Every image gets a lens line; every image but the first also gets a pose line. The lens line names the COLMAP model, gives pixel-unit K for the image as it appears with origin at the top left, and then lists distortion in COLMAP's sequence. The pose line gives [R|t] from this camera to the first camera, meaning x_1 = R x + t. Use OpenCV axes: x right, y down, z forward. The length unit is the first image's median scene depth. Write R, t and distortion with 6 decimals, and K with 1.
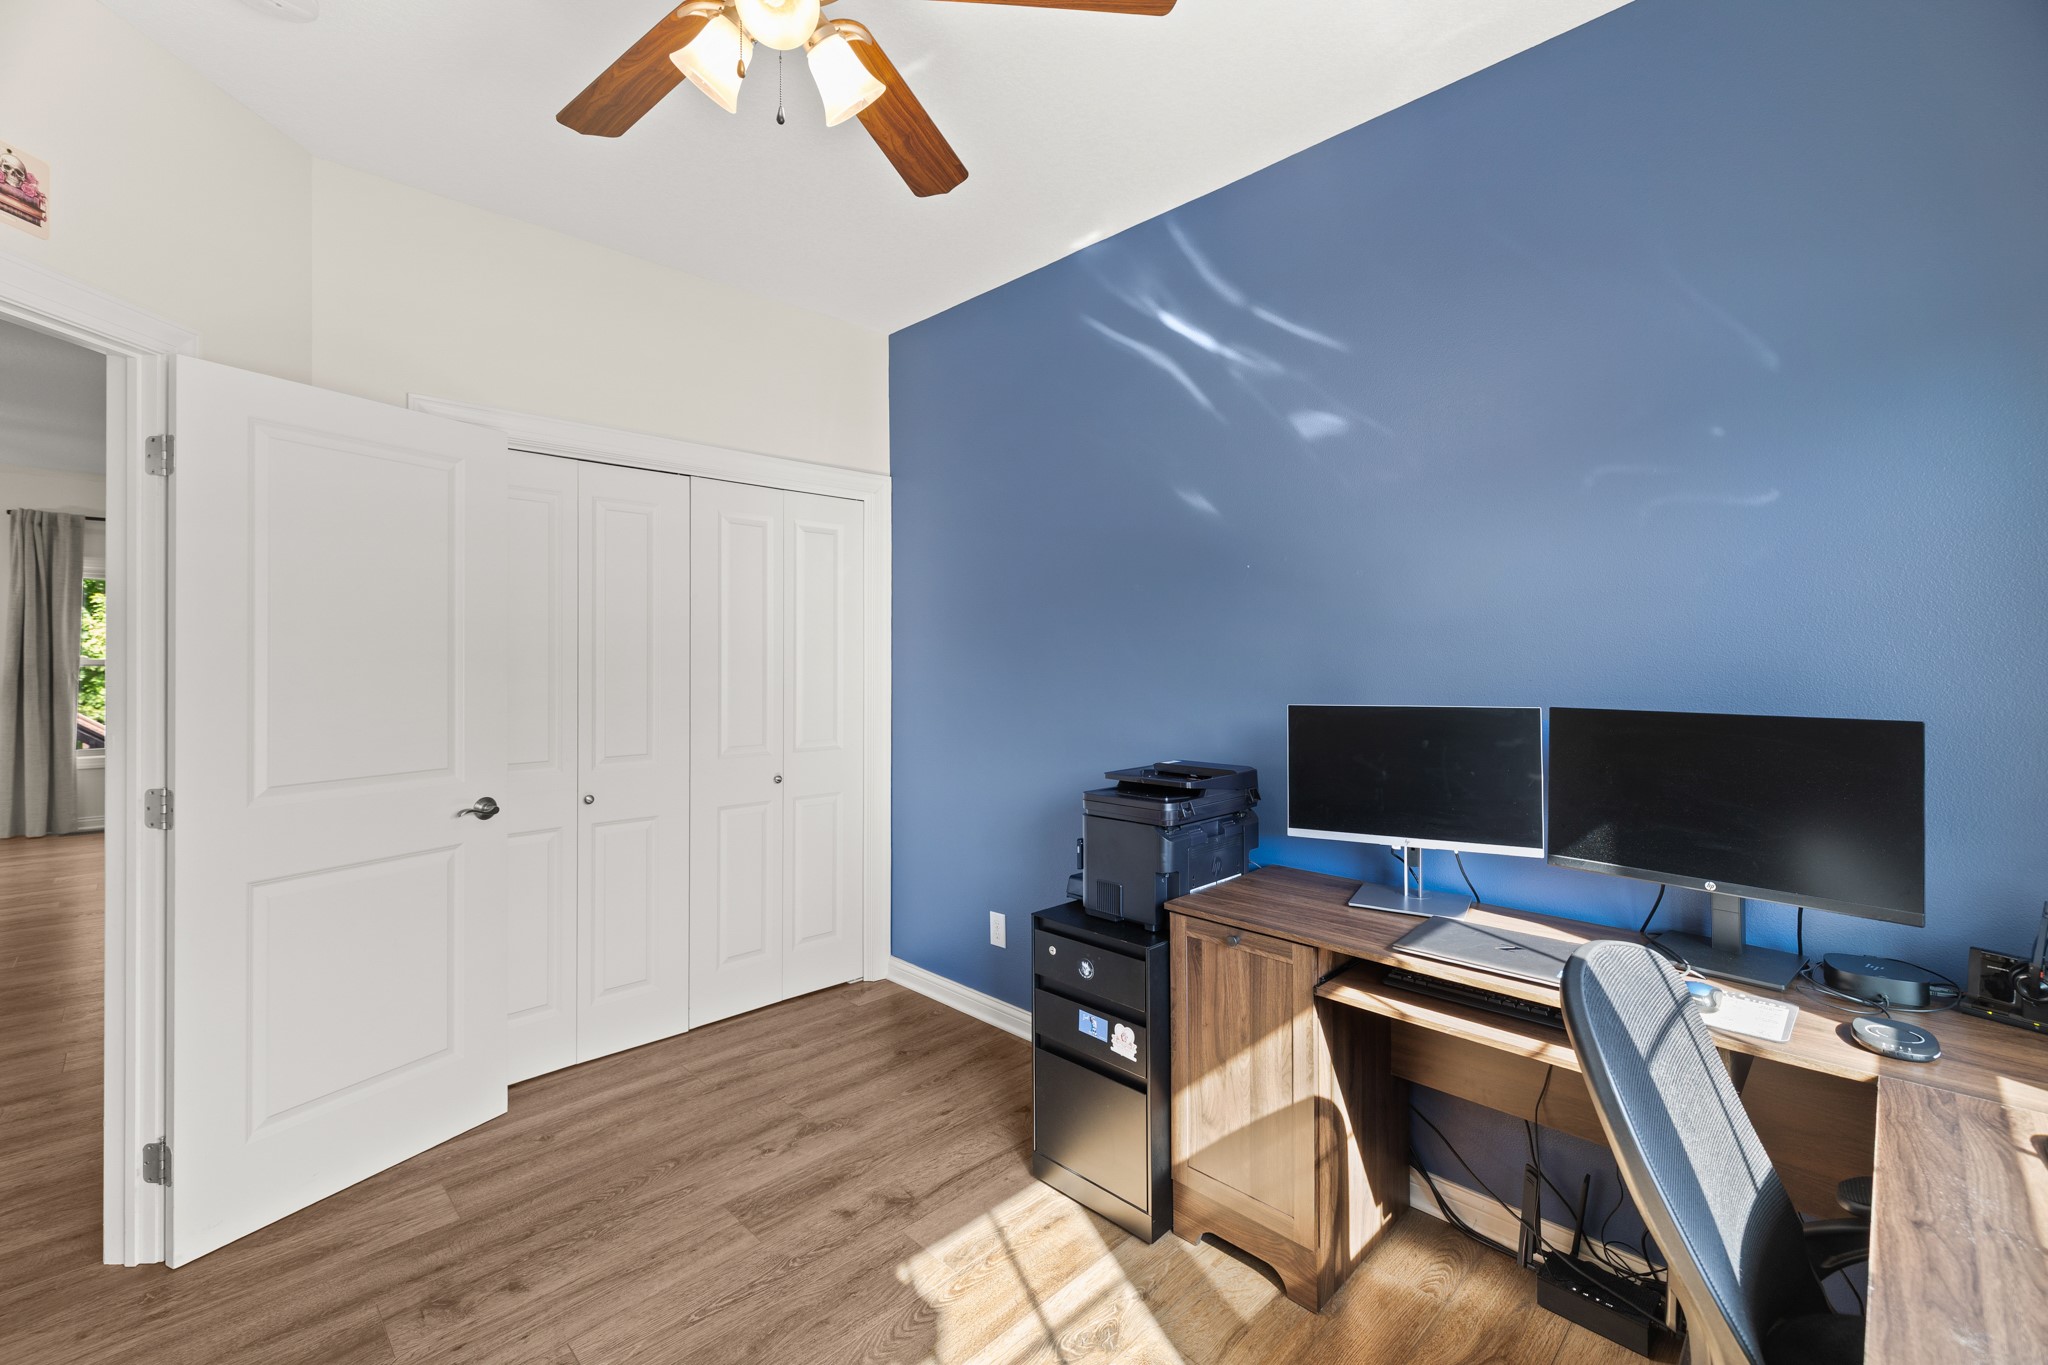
lens RADIAL K [[861.0, 0, 1021.2], [0, 861.0, 668.0], [0, 0, 1]] dist [-0.001417, -0.000261]
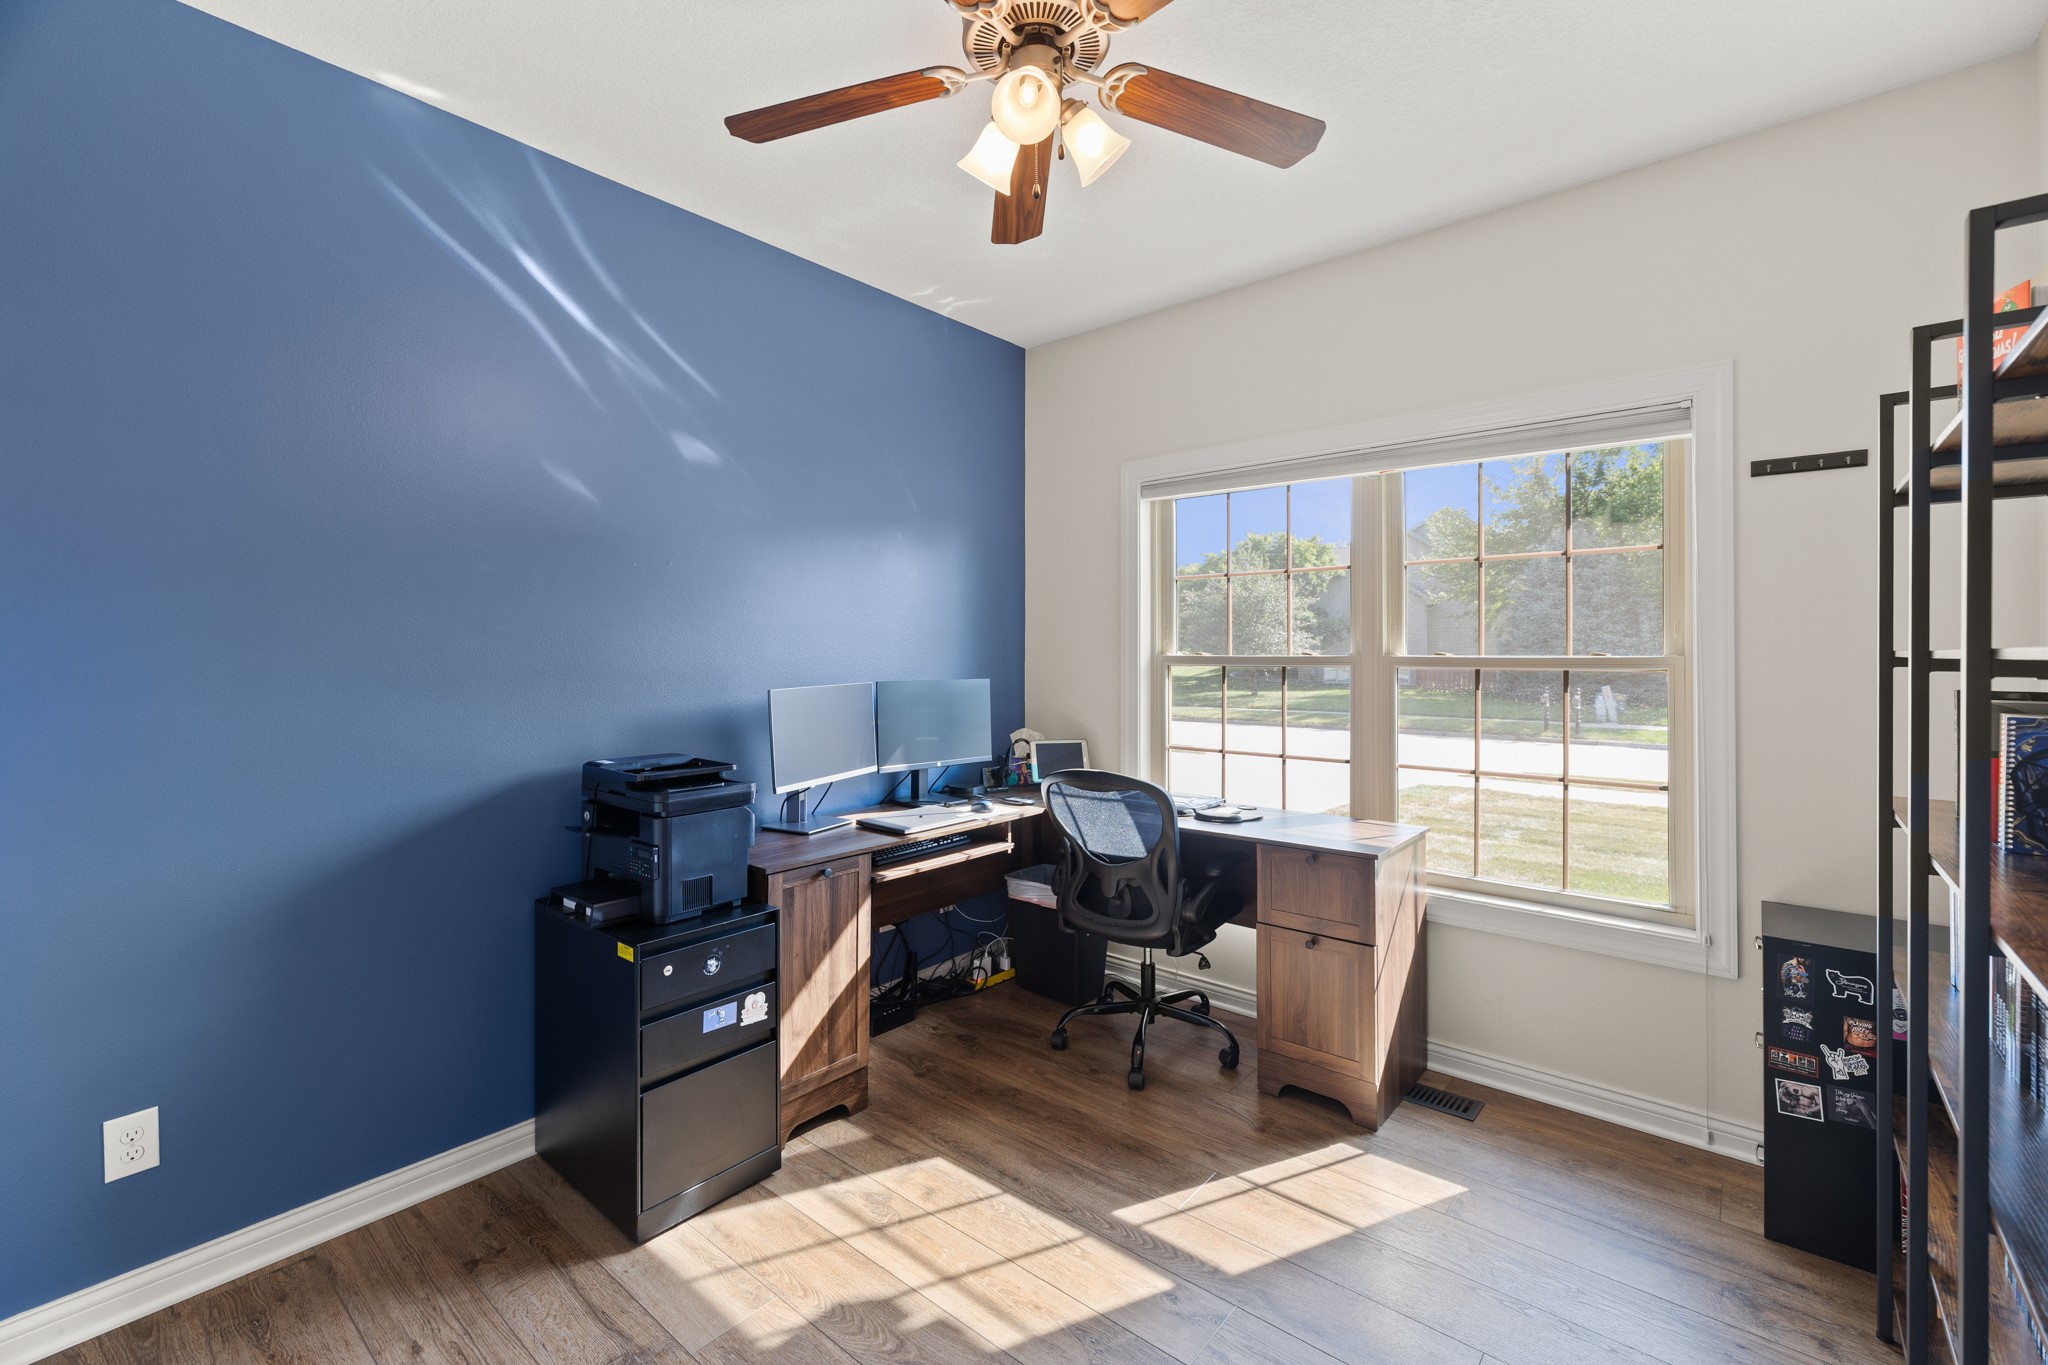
lens RADIAL K [[877.7, 0, 1015.2], [0, 877.7, 658.1], [0, 0, 1]] dist [0.001013, 0.000059]
pose [[-0.087929, -0.004490, 0.996117, -0.998384], [0.007202, 0.999961, 0.005143, -0.005848], [-0.996101, 0.007626, -0.087893, 0.771536]]
